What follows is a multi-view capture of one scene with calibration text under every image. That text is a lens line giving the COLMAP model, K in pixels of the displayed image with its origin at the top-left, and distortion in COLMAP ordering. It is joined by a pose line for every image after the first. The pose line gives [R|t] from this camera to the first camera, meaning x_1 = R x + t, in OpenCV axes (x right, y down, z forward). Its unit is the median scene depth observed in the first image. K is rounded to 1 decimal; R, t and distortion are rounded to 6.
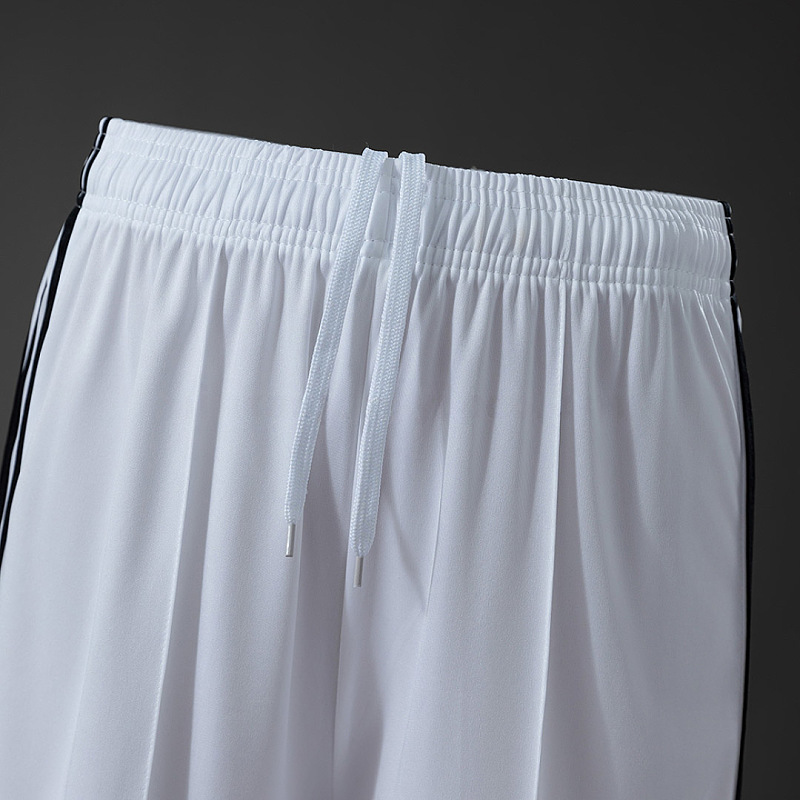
lens RADIAL K [[1772.9, 0, 400.0], [0, 1772.9, 400.0], [0, 0, 1]] dist [0.043268, -0.298546]
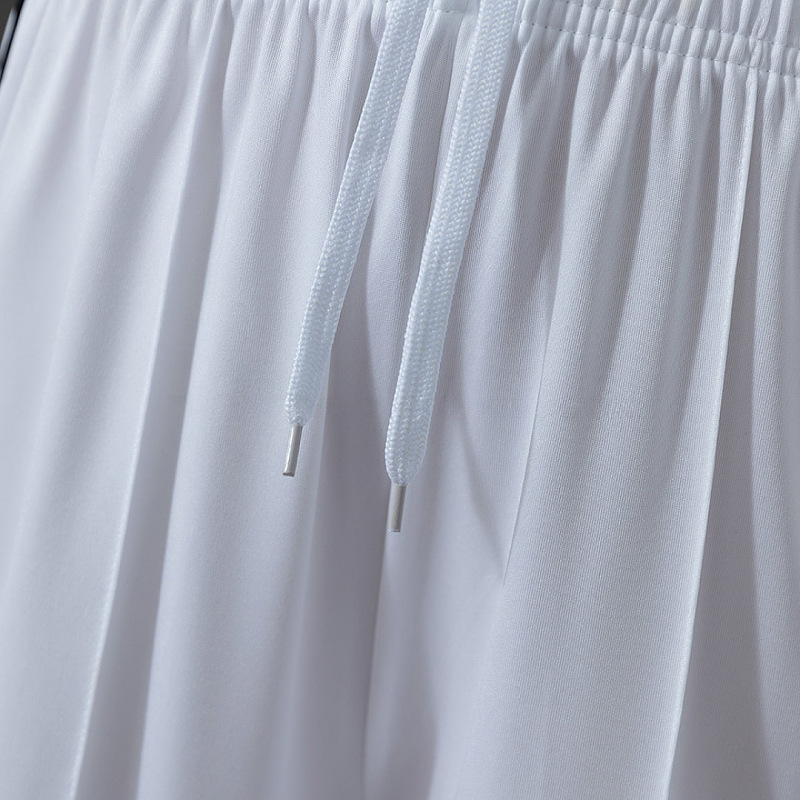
lens RADIAL K [[1809.1, 0, 400.0], [0, 1809.1, 400.0], [0, 0, 1]] dist [-0.020450, 0.165752]
pose [[0.993744, 0.069848, -0.087143, 0.031768], [-0.068416, 0.997470, 0.019315, 0.045447], [0.088272, -0.013233, 0.996009, 0.353986]]
